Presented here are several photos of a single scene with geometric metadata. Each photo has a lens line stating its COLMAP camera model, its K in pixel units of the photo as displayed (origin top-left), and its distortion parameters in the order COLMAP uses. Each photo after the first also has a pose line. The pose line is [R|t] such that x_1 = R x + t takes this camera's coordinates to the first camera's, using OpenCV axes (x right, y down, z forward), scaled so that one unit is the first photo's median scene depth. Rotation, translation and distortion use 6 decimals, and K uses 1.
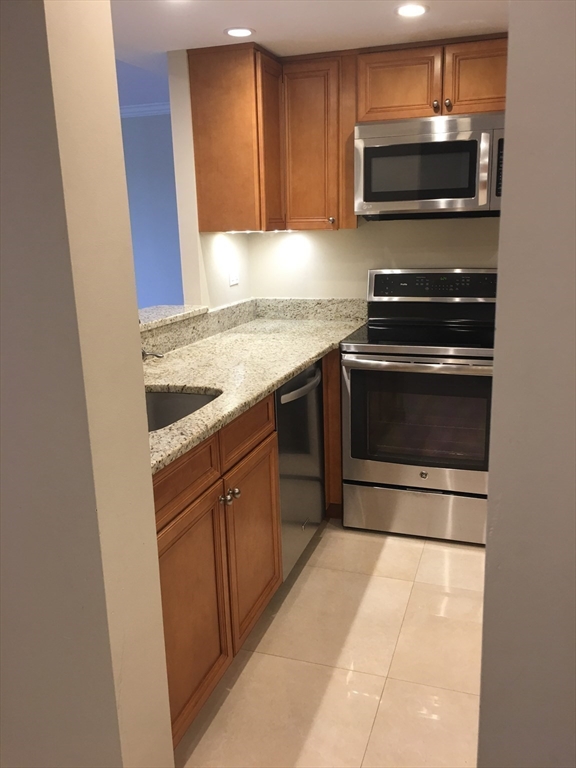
lens RADIAL K [[668.2, 0, 298.6], [0, 668.2, 384.9], [0, 0, 1]] dist [0.062970, -0.006521]
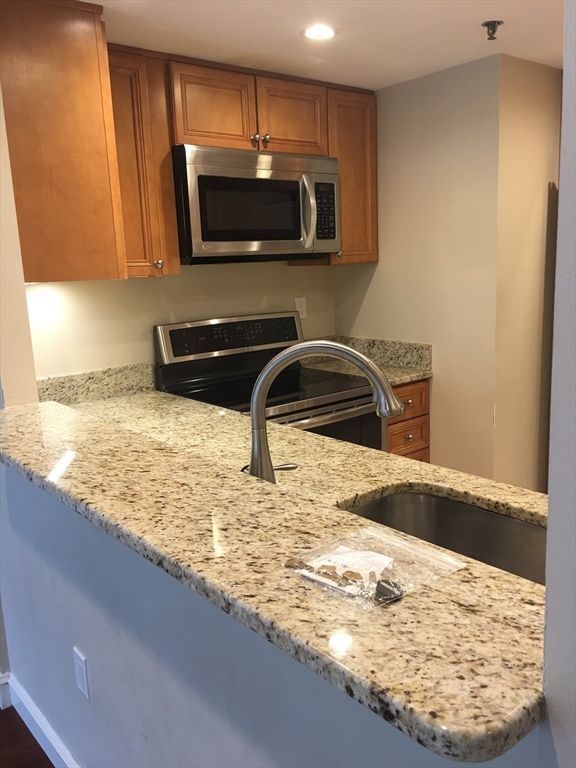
lens RADIAL K [[668.2, 0, 298.6], [0, 668.2, 384.9], [0, 0, 1]] dist [0.062970, -0.006521]
pose [[0.523128, -0.154074, 0.838211, -0.529726], [0.230667, 0.972411, 0.034782, -0.098812], [-0.820445, 0.175152, 0.544235, 0.467869]]
